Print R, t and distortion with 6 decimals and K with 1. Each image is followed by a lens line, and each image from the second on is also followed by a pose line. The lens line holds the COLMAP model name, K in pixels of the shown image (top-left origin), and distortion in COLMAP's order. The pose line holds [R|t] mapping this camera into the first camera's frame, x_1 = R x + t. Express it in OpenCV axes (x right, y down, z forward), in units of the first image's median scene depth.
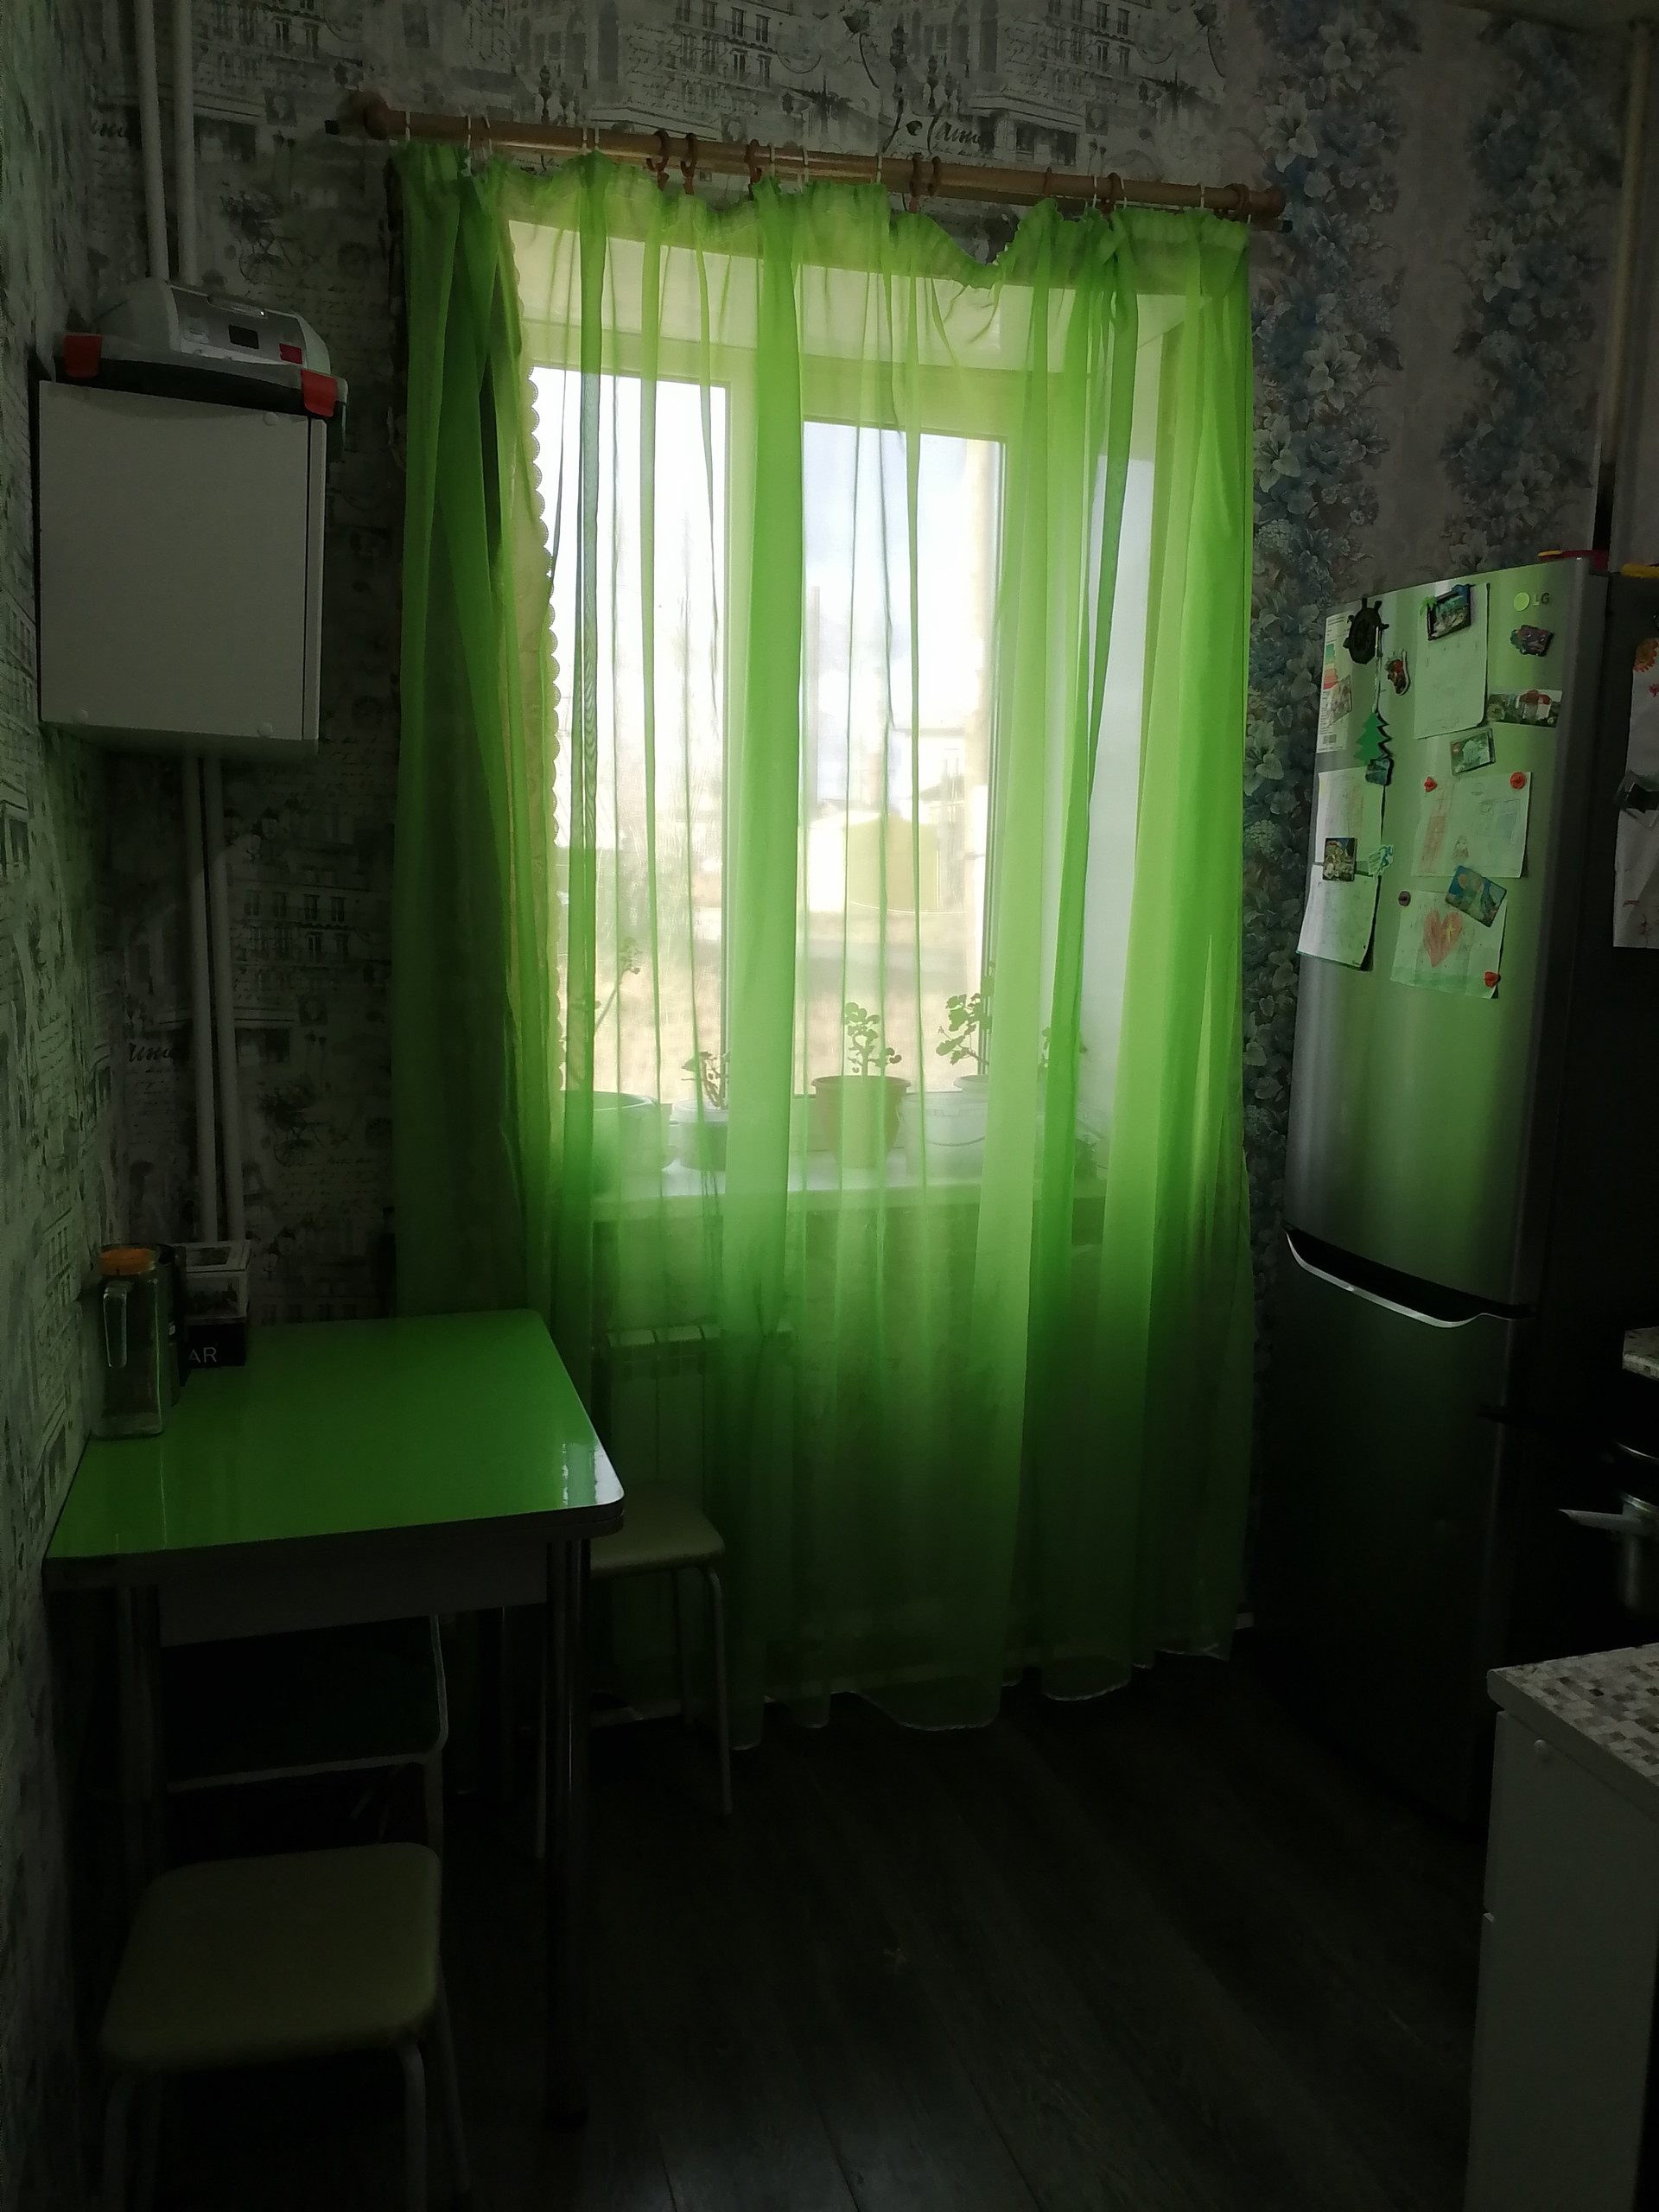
lens RADIAL K [[1659.7, 0, 823.7], [0, 1659.7, 1096.3], [0, 0, 1]] dist [0.009985, -0.009258]
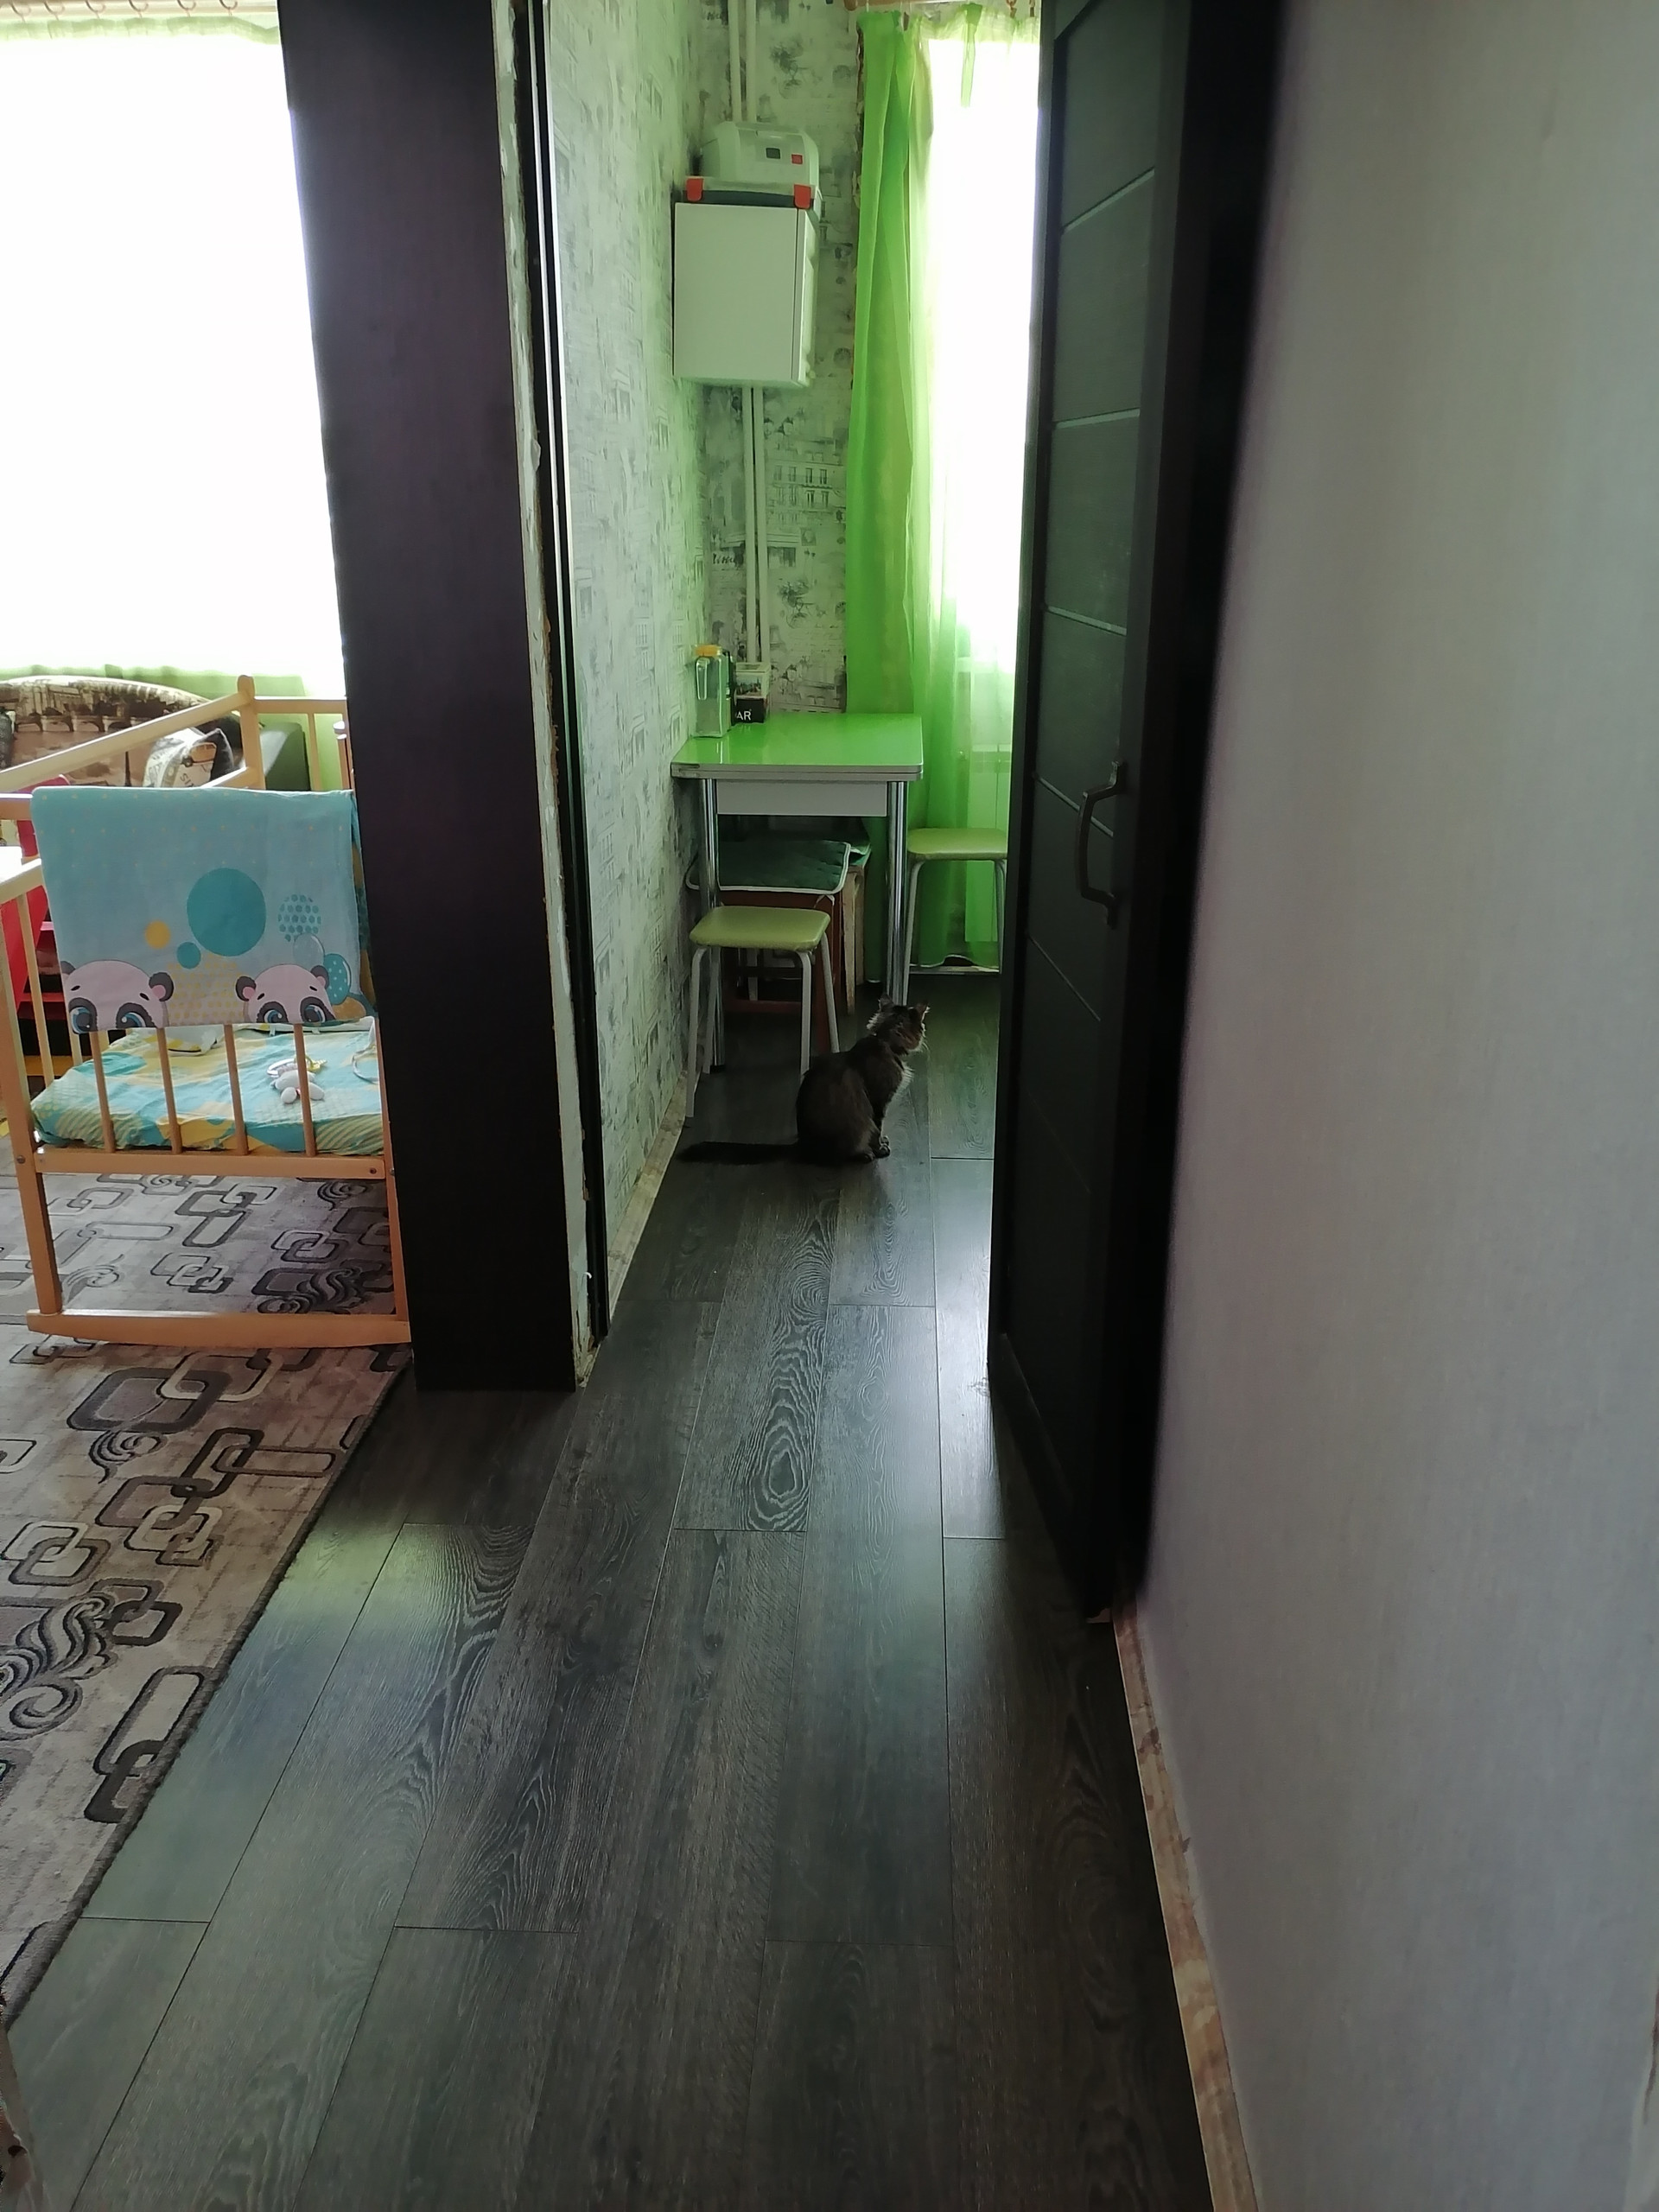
lens RADIAL K [[1659.7, 0, 837.6], [0, 1659.7, 1106.6], [0, 0, 1]] dist [0.009985, -0.009258]
pose [[0.943640, 0.110986, -0.311812, 0.362175], [-0.036085, 0.970984, 0.236406, 0.124717], [0.329002, -0.211830, 0.920264, -0.797307]]
